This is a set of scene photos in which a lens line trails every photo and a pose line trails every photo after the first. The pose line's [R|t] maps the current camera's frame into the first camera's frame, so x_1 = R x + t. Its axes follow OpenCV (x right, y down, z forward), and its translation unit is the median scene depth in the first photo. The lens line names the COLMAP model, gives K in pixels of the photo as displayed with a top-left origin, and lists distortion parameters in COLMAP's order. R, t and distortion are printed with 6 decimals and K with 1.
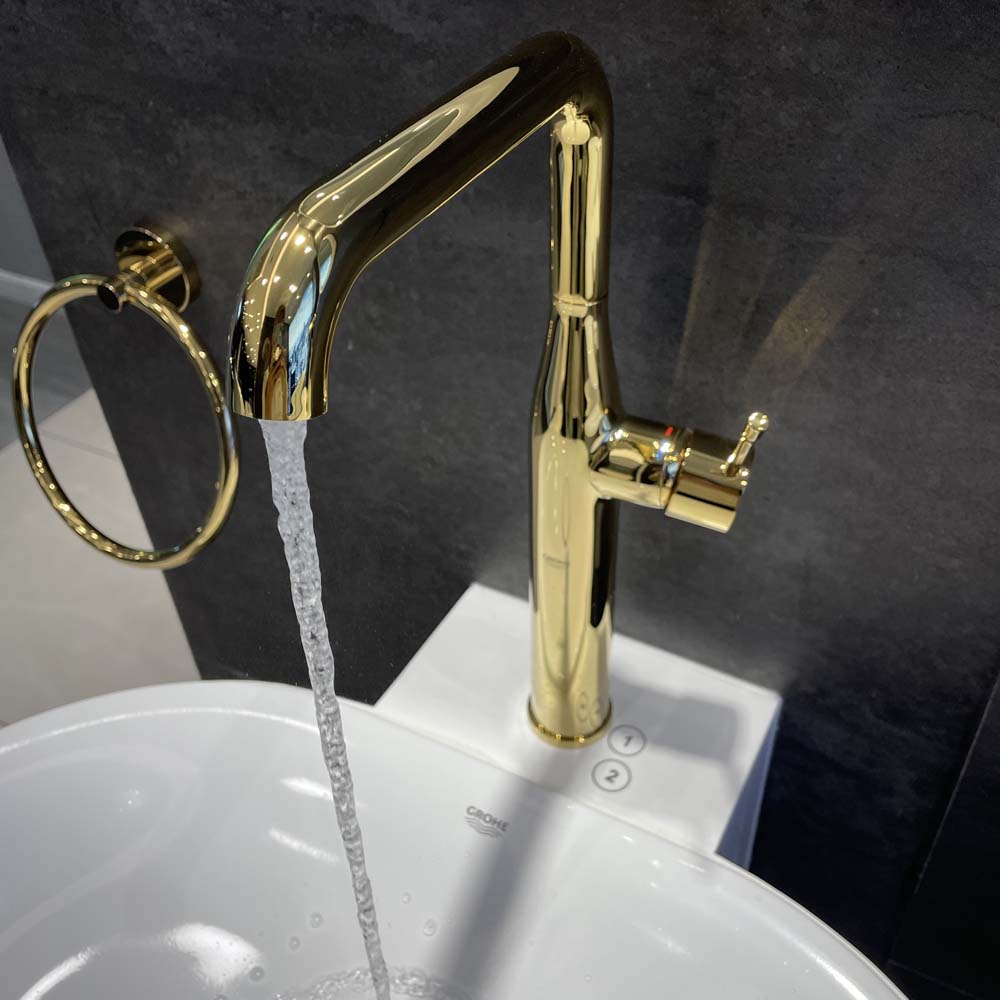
lens RADIAL K [[1031.6, 0, 503.8], [0, 1031.6, 509.6], [0, 0, 1]] dist [0.036324, 0.000000]
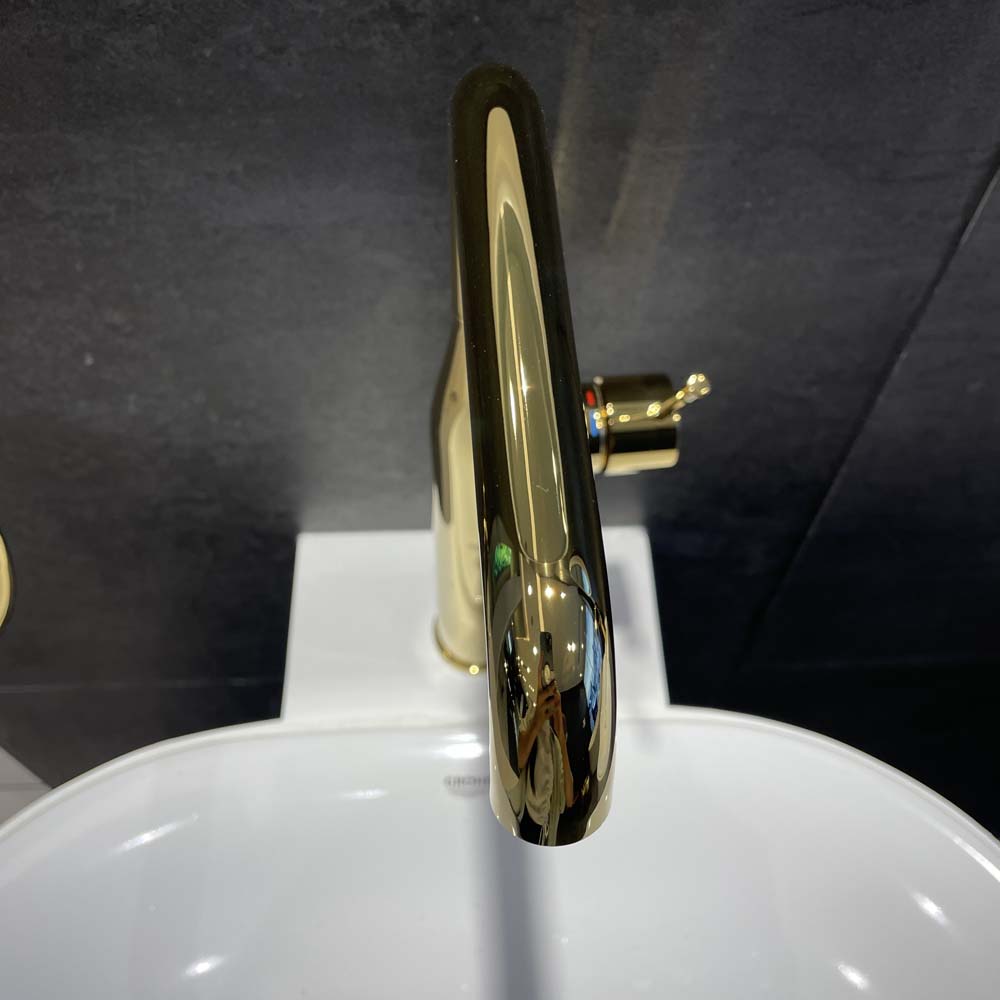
lens RADIAL K [[1031.6, 0, 499.2], [0, 1031.6, 494.7], [0, 0, 1]] dist [0.036324, 0.000000]
pose [[0.857188, -0.403878, 0.319547, -0.219333], [0.291338, 0.891932, 0.345803, -0.312910], [-0.424677, -0.203322, 0.882219, 0.188937]]
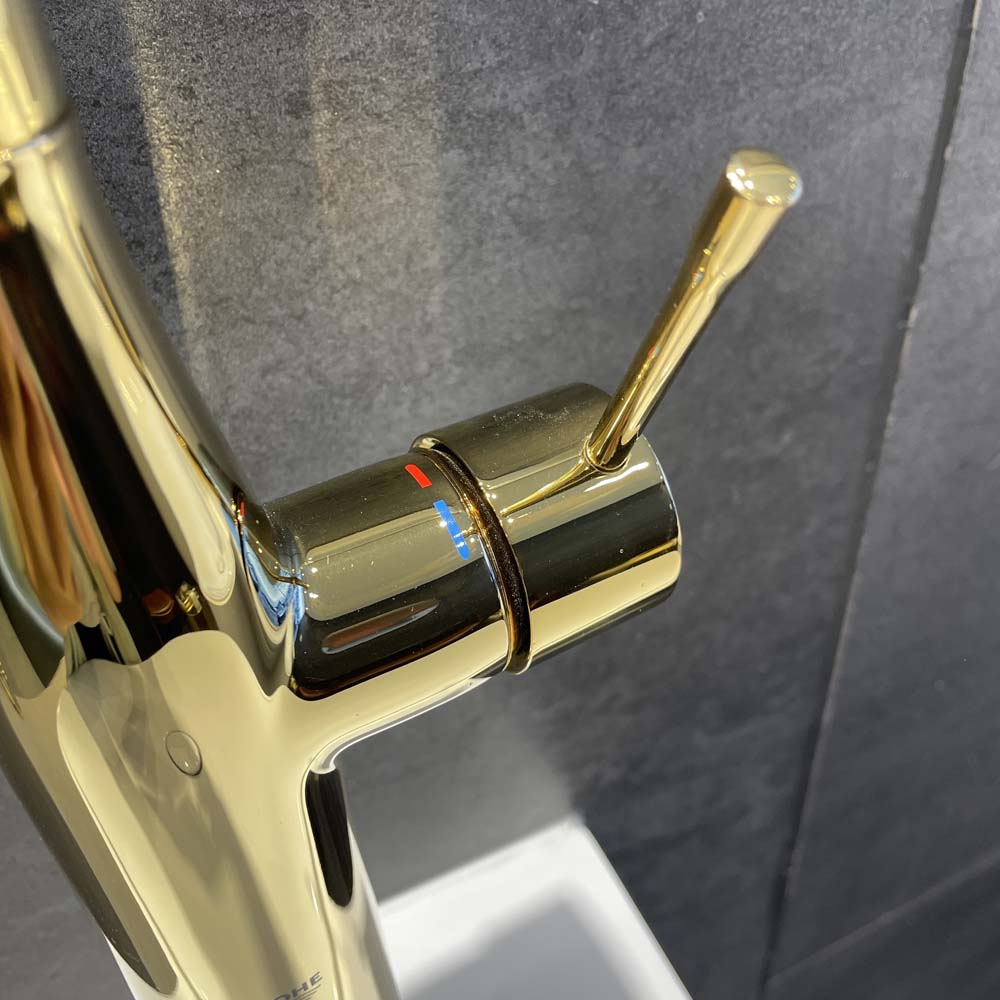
lens RADIAL K [[1031.6, 0, 504.8], [0, 1031.6, 500.1], [0, 0, 1]] dist [0.036324, 0.000000]
pose [[0.584446, -0.514132, 0.627767, -0.032218], [0.546565, 0.821252, 0.163745, -0.099460], [-0.599741, 0.247416, 0.760984, 0.673783]]
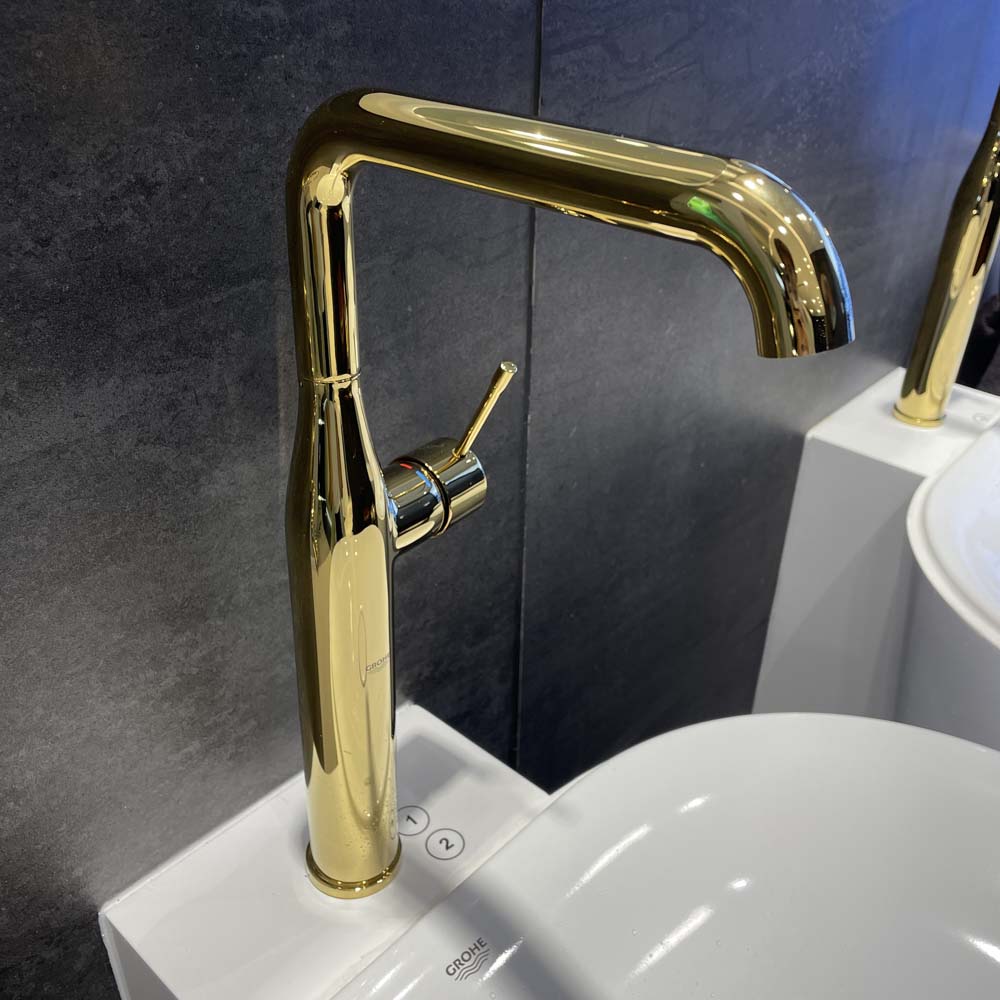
lens RADIAL K [[1031.6, 0, 486.0], [0, 1031.6, 525.9], [0, 0, 1]] dist [0.036324, 0.000000]
pose [[0.242931, -0.471090, 0.847973, -0.665434], [0.603624, 0.757711, 0.248016, -0.218698], [-0.759357, 0.451606, 0.468432, 0.442841]]
